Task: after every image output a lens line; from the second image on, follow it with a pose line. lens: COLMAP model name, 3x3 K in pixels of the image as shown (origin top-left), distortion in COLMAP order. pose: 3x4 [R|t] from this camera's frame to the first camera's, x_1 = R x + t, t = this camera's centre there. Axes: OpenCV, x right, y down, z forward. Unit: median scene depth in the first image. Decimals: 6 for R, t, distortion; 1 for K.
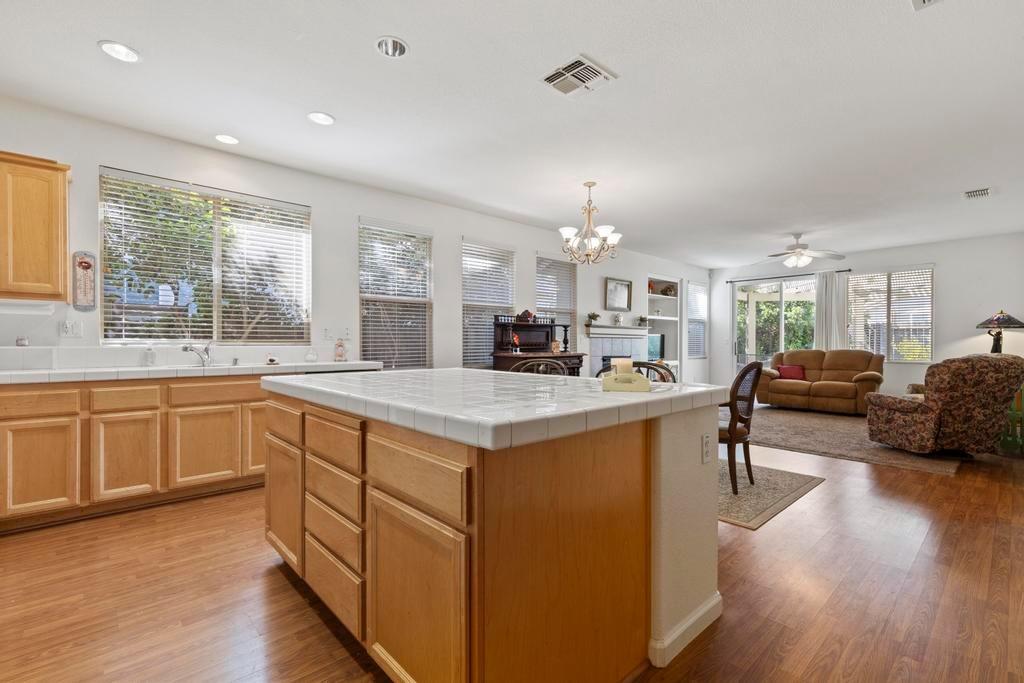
lens RADIAL K [[465.1, 0, 514.6], [0, 465.1, 338.9], [0, 0, 1]] dist [0.001358, 0.000295]
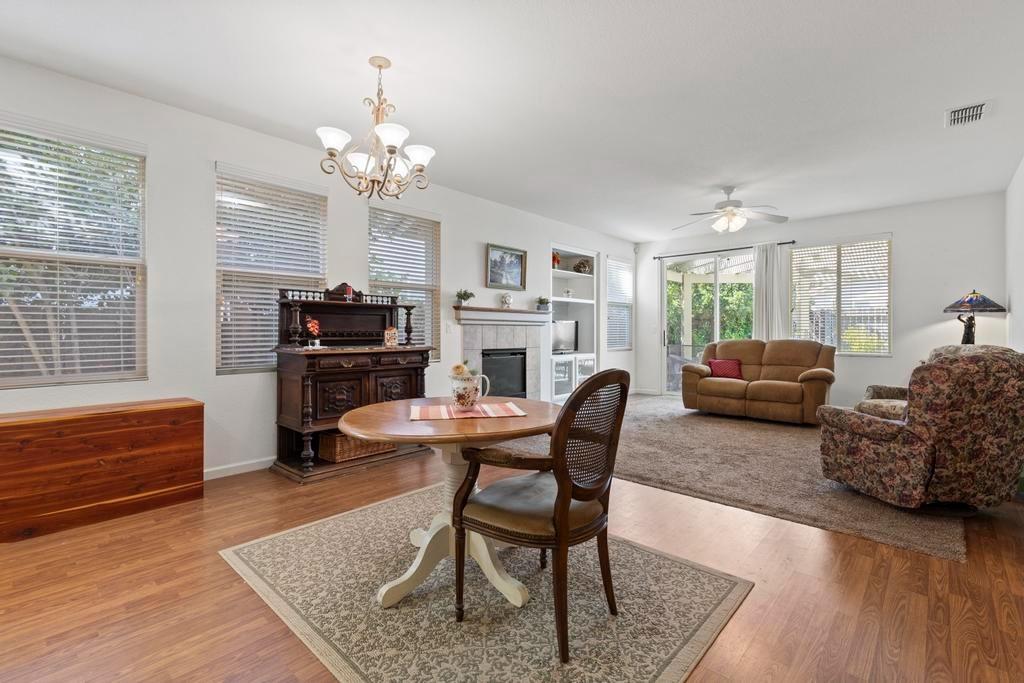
lens RADIAL K [[469.6, 0, 519.0], [0, 469.6, 323.3], [0, 0, 1]] dist [0.002248, 0.000123]
pose [[0.995512, 0.000109, 0.094633, 0.192346], [0.000799, 0.999954, -0.009552, 0.002766], [-0.094630, 0.009585, 0.995466, 0.268227]]
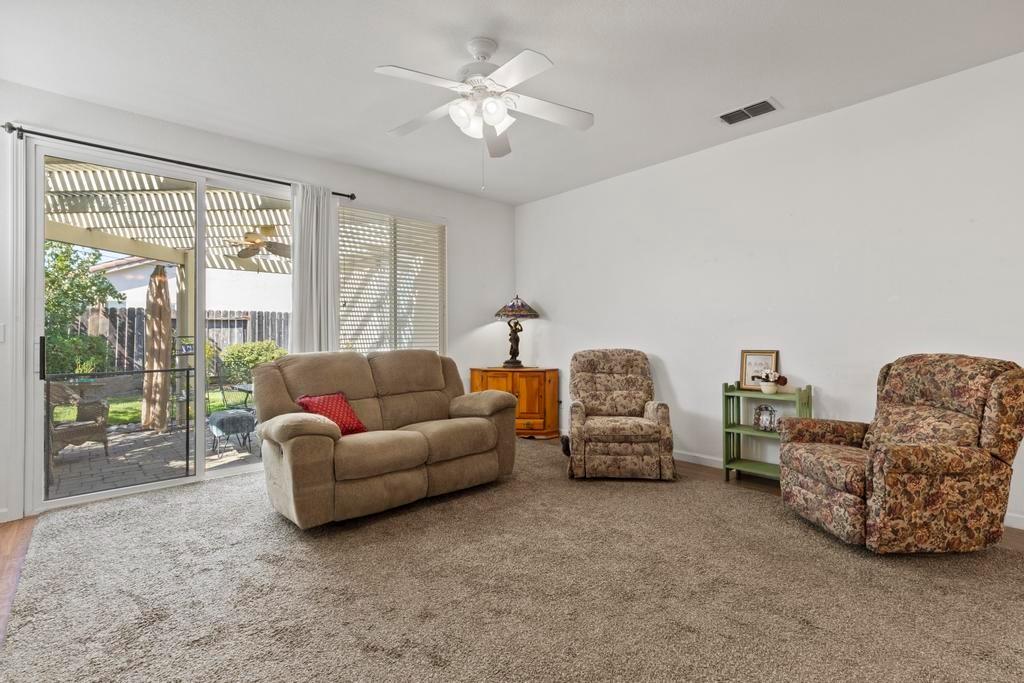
lens RADIAL K [[465.1, 0, 514.6], [0, 465.1, 338.9], [0, 0, 1]] dist [0.001358, 0.000295]
pose [[0.000113, -0.003321, 0.999994, 0.238349], [-0.000051, 0.999994, 0.003321, 0.010929], [-1.000000, -0.000051, 0.000113, 0.972261]]
